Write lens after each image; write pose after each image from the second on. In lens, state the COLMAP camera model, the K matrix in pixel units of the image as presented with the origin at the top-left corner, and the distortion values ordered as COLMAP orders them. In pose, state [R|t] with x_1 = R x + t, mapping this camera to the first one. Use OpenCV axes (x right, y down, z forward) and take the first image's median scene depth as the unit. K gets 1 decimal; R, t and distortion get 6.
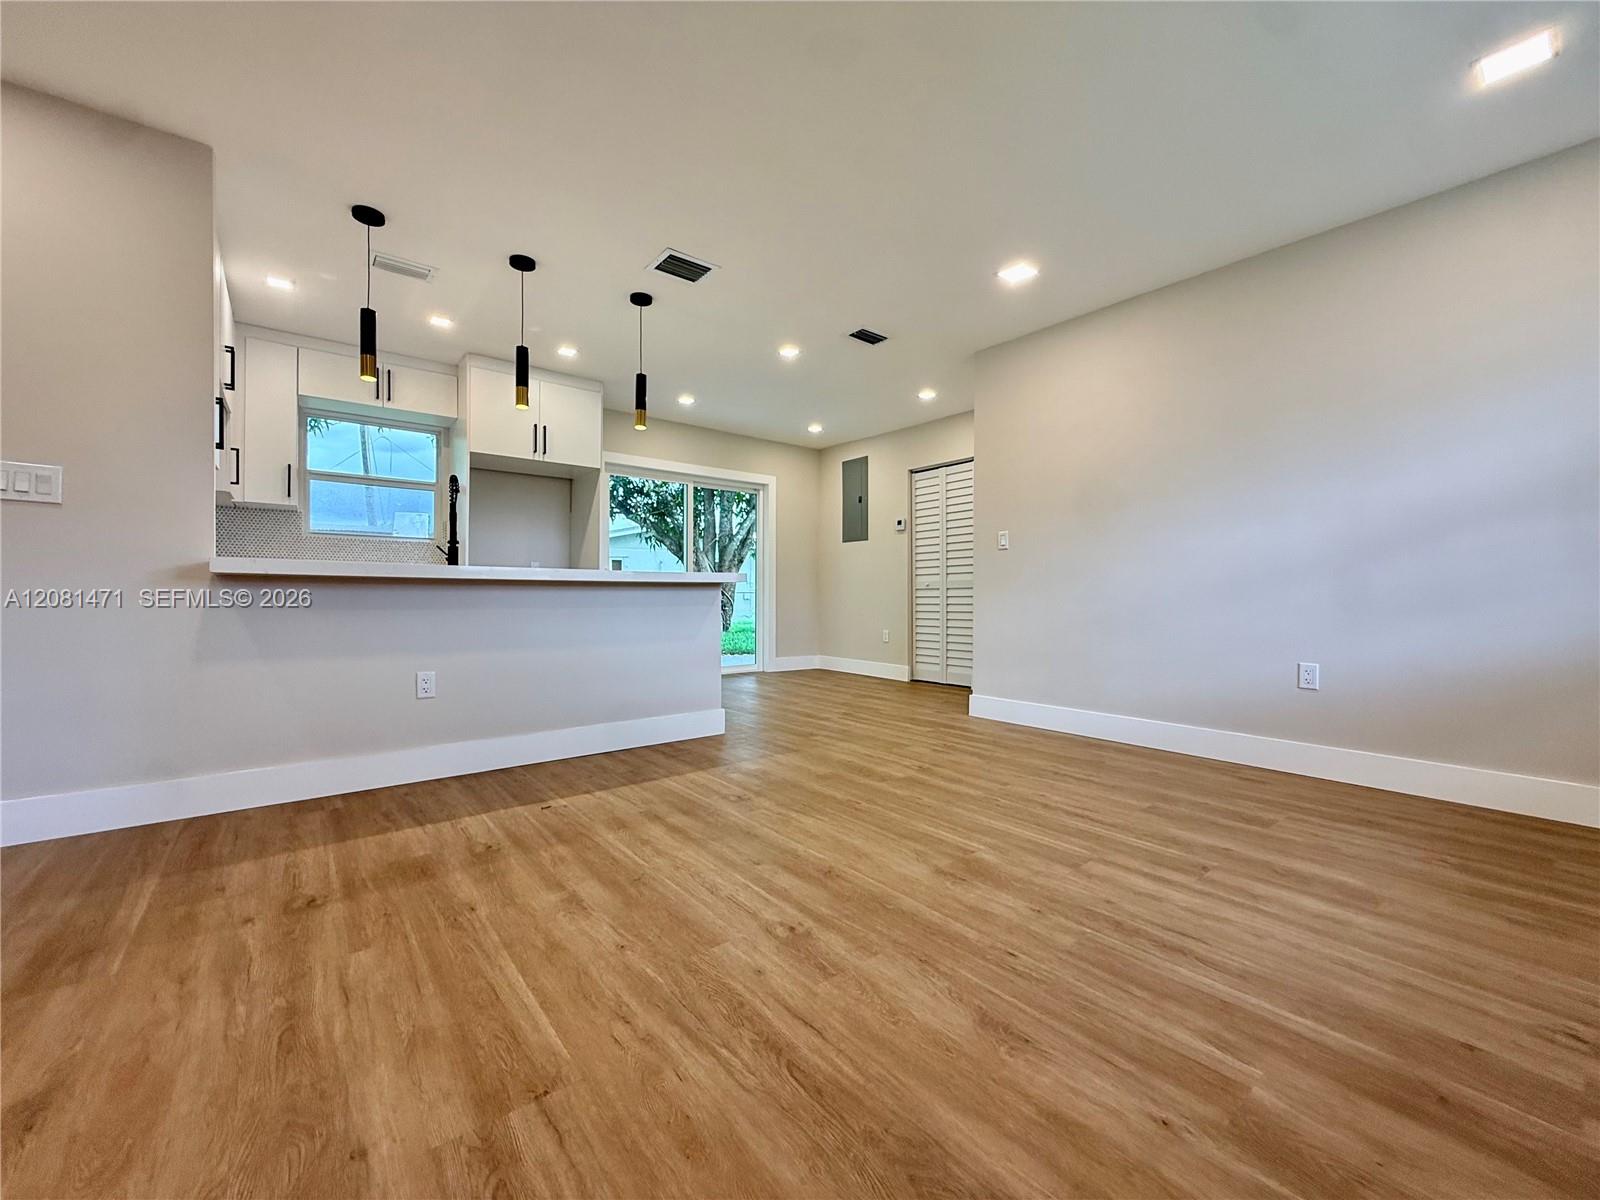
lens RADIAL K [[640.2, 0, 800.5], [0, 640.2, 597.8], [0, 0, 1]] dist [-0.001592, 0.000252]
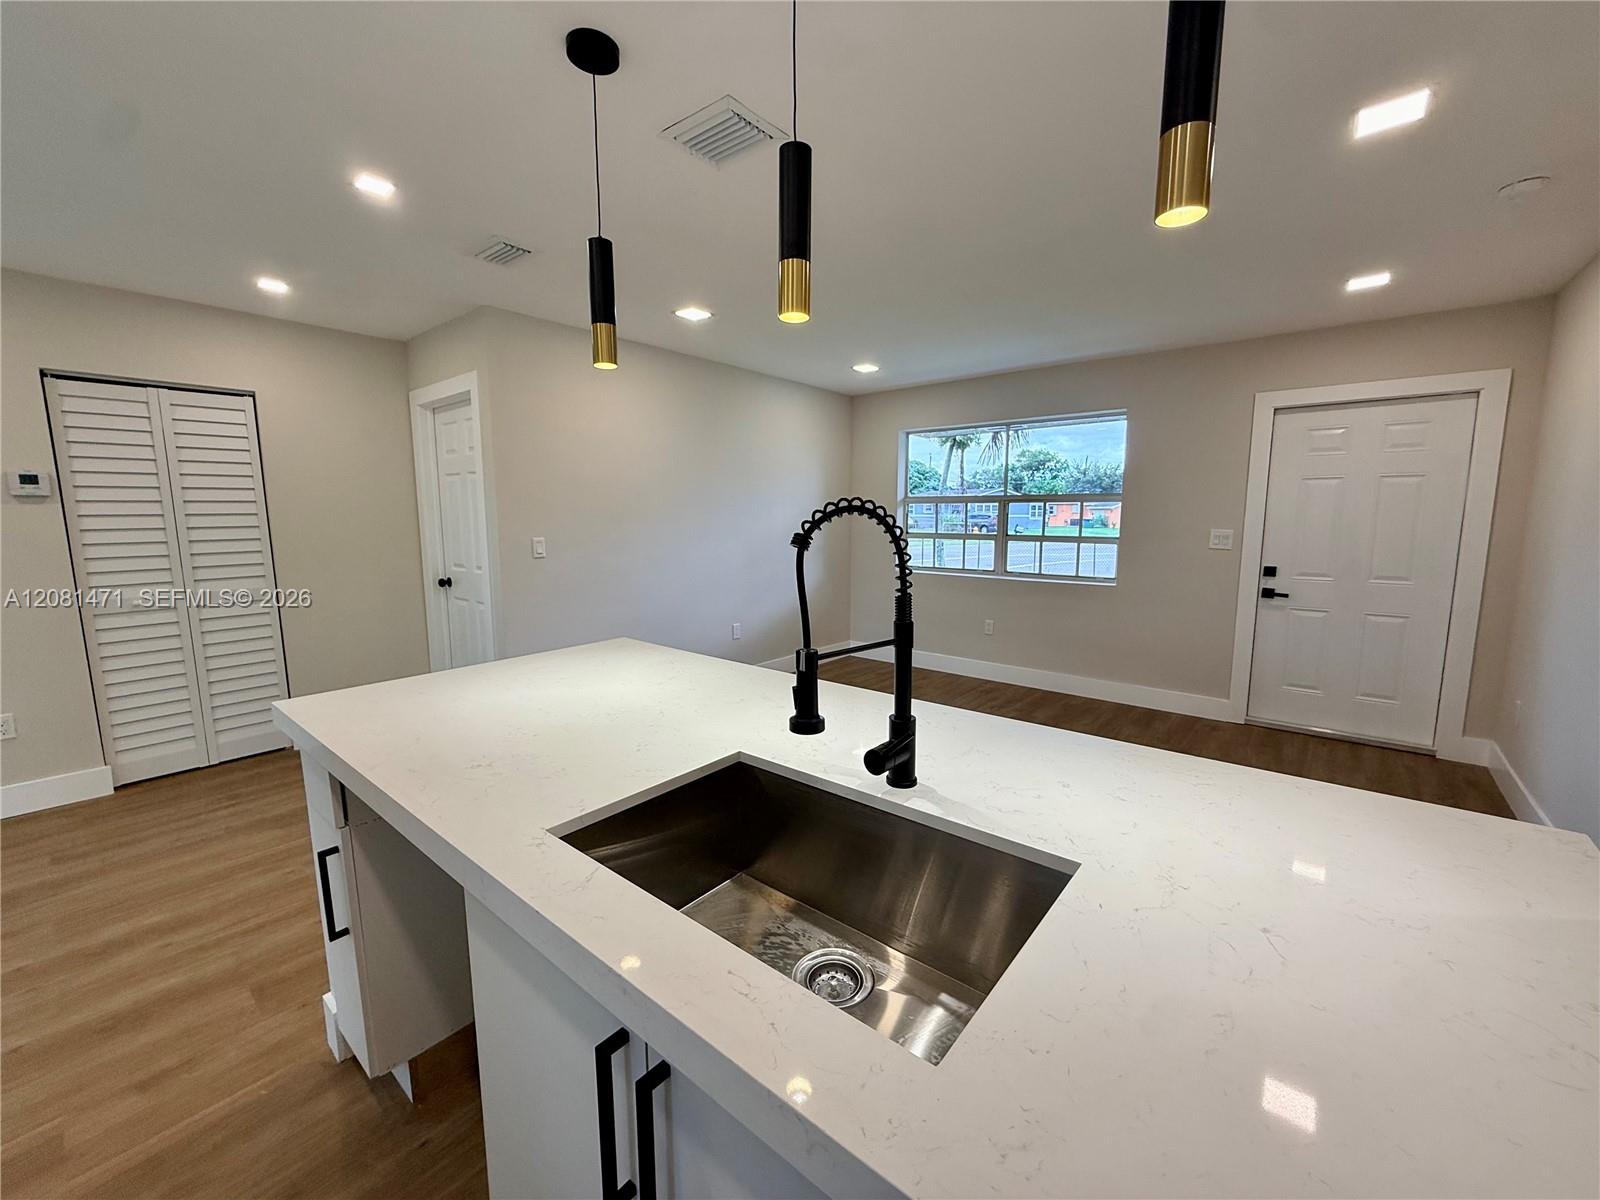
lens RADIAL K [[640.2, 0, 796.5], [0, 640.2, 593.6], [0, 0, 1]] dist [-0.001592, 0.000252]
pose [[-0.195119, -0.124467, 0.972850, -1.224191], [0.004307, 0.991796, 0.127755, -0.271657], [-0.980770, 0.029118, -0.192982, 1.600150]]
